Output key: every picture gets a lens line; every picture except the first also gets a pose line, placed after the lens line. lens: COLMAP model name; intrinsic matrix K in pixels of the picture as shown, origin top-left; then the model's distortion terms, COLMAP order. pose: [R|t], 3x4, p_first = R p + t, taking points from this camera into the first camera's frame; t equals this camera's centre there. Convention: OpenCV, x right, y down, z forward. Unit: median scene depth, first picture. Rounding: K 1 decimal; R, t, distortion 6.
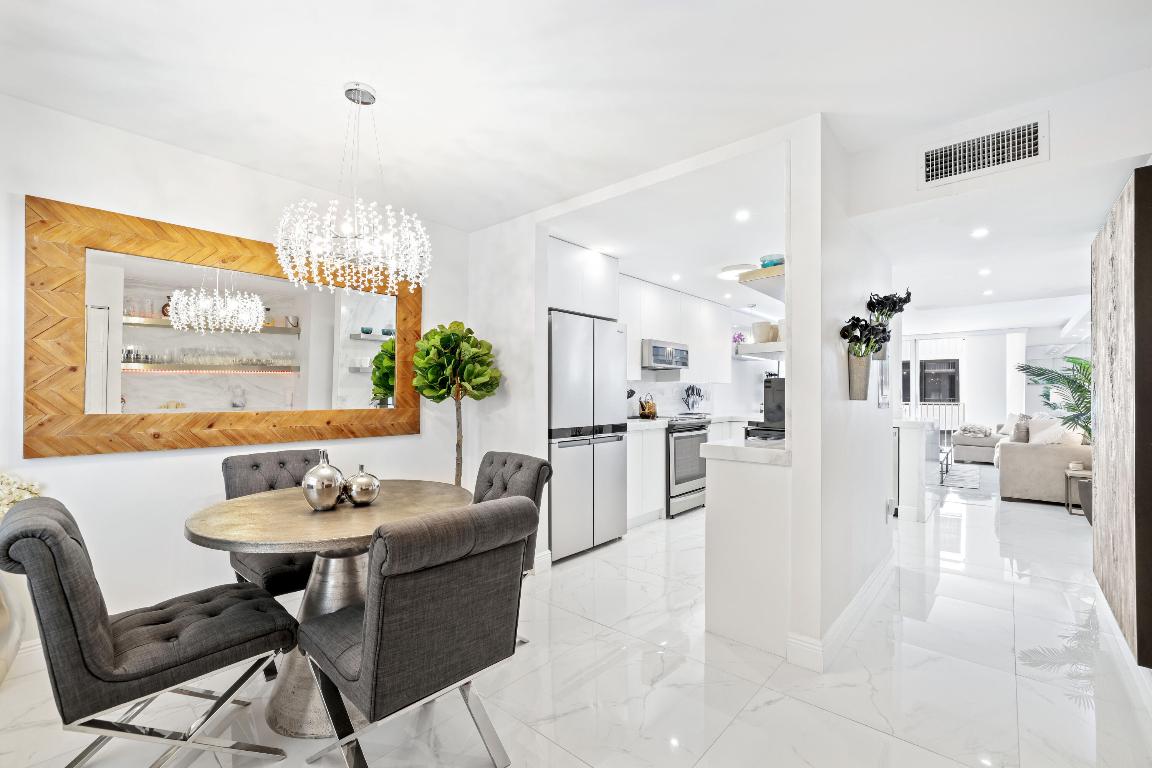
lens RADIAL K [[497.1, 0, 565.6], [0, 497.1, 386.4], [0, 0, 1]] dist [-0.014153, 0.000301]
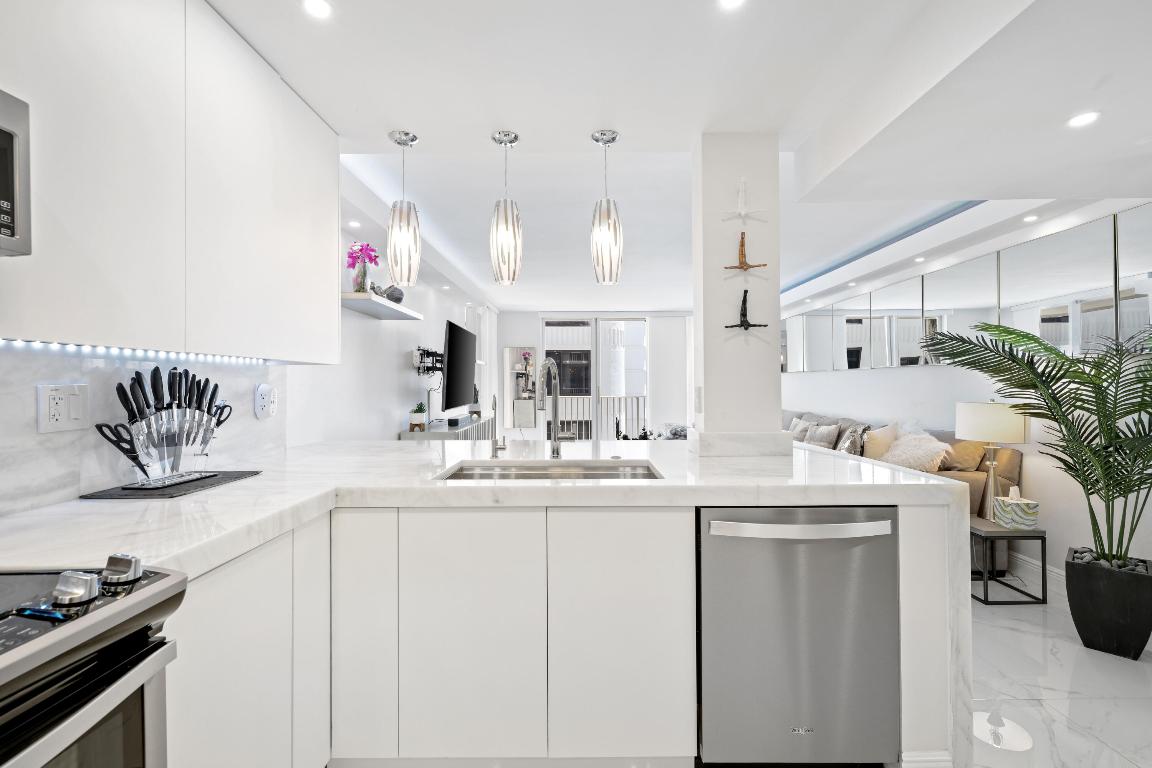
lens RADIAL K [[497.1, 0, 565.6], [0, 497.1, 386.4], [0, 0, 1]] dist [-0.014153, 0.000301]
pose [[0.766645, -0.013211, 0.641936, 0.258333], [0.001952, 0.999832, 0.018245, 0.003536], [-0.642069, -0.012735, 0.766541, 0.703340]]
